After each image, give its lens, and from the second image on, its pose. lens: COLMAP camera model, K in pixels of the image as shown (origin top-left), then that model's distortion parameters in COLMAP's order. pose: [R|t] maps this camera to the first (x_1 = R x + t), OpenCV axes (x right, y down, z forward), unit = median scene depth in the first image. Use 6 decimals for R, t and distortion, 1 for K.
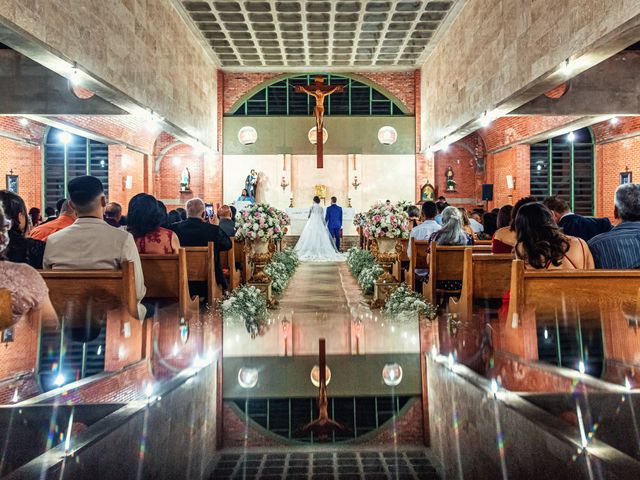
lens RADIAL K [[559.2, 0, 319.4], [0, 559.2, 227.1], [0, 0, 1]] dist [-0.001474, 0.000354]
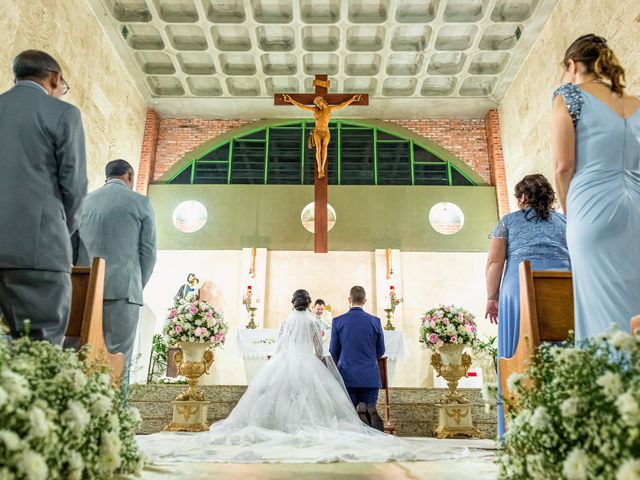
lens RADIAL K [[559.2, 0, 319.4], [0, 559.2, 227.1], [0, 0, 1]] dist [-0.001474, 0.000354]
pose [[0.999912, 0.012305, -0.004956, 0.001124], [-0.013253, 0.942804, -0.333085, 0.027879], [0.000574, 0.333122, 0.942884, 0.506506]]
